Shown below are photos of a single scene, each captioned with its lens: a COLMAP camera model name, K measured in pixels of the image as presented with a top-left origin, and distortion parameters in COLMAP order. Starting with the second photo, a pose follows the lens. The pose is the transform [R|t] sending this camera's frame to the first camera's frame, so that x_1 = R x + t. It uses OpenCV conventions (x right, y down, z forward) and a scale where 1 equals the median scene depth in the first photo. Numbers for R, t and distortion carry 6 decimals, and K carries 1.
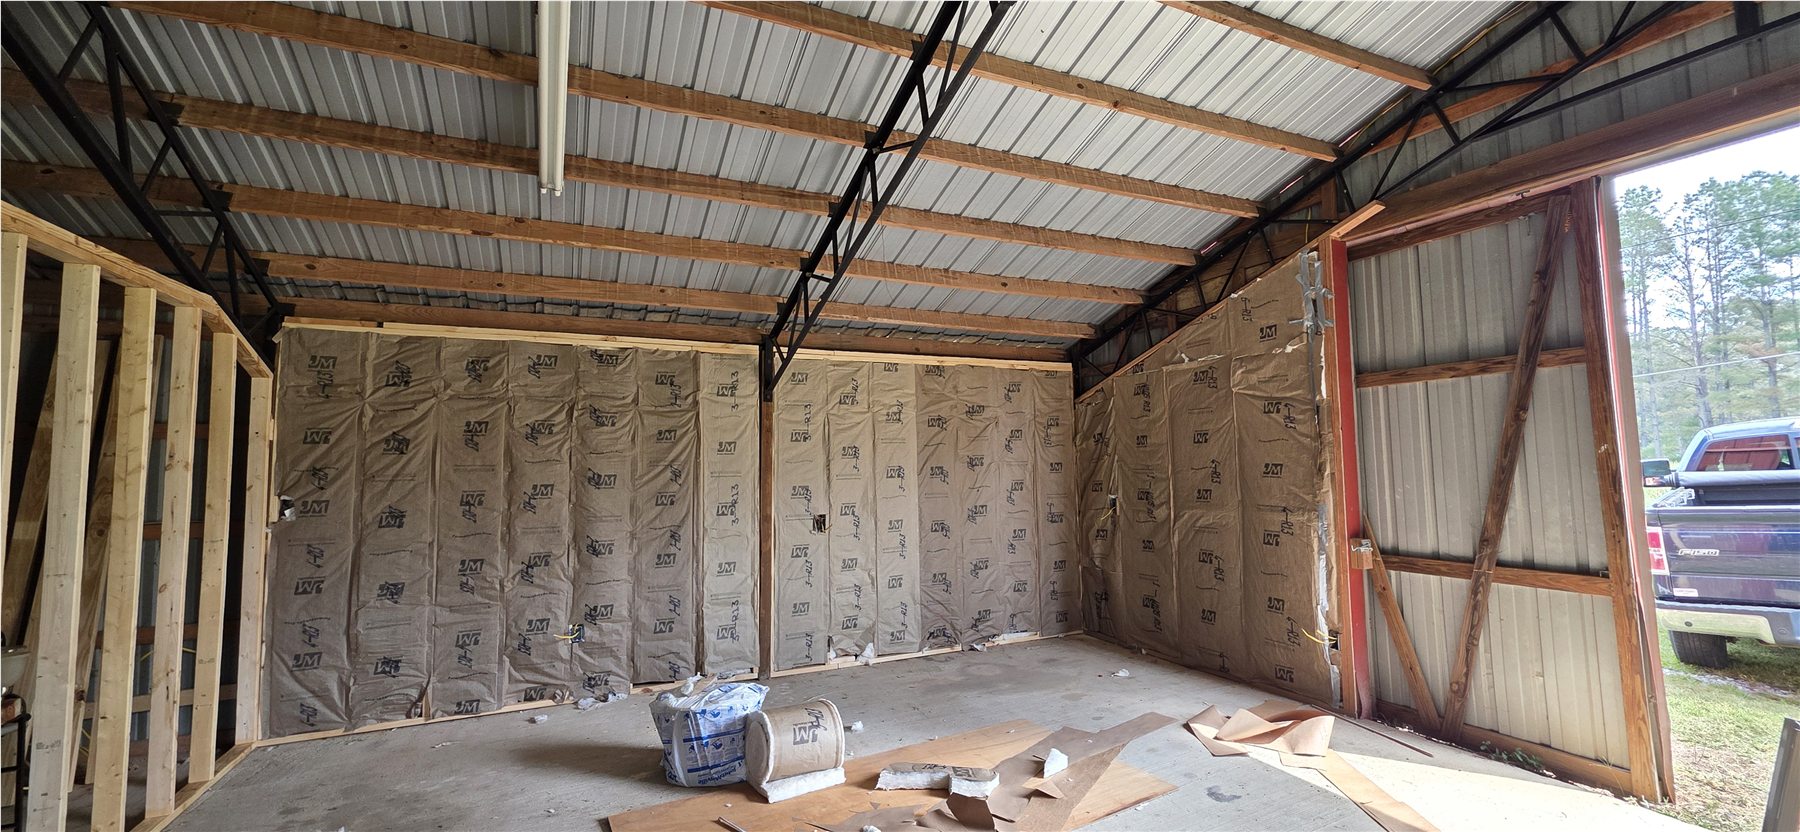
lens RADIAL K [[706.4, 0, 893.5], [0, 706.4, 415.3], [0, 0, 1]] dist [0.000741, 0.000391]
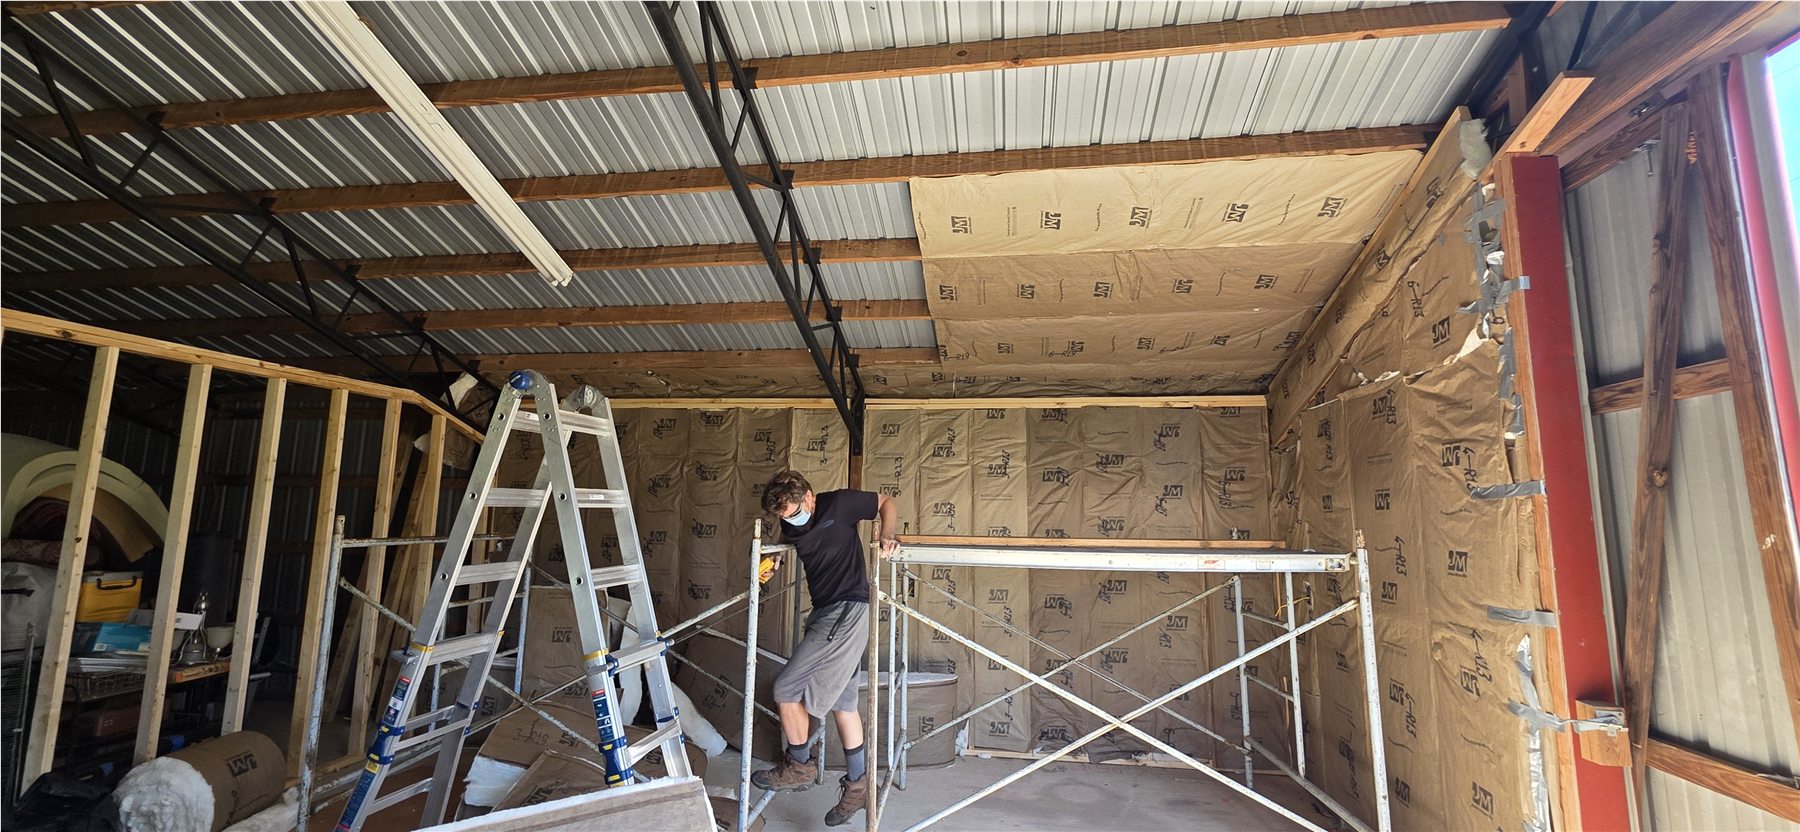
lens RADIAL K [[696.7, 0, 899.6], [0, 696.7, 414.7], [0, 0, 1]] dist [0.000150, 0.000066]
pose [[0.844398, -0.045418, -0.533788, 0.387771], [0.009773, 0.997540, -0.069417, -0.007882], [0.535628, 0.053399, 0.842764, 0.217074]]
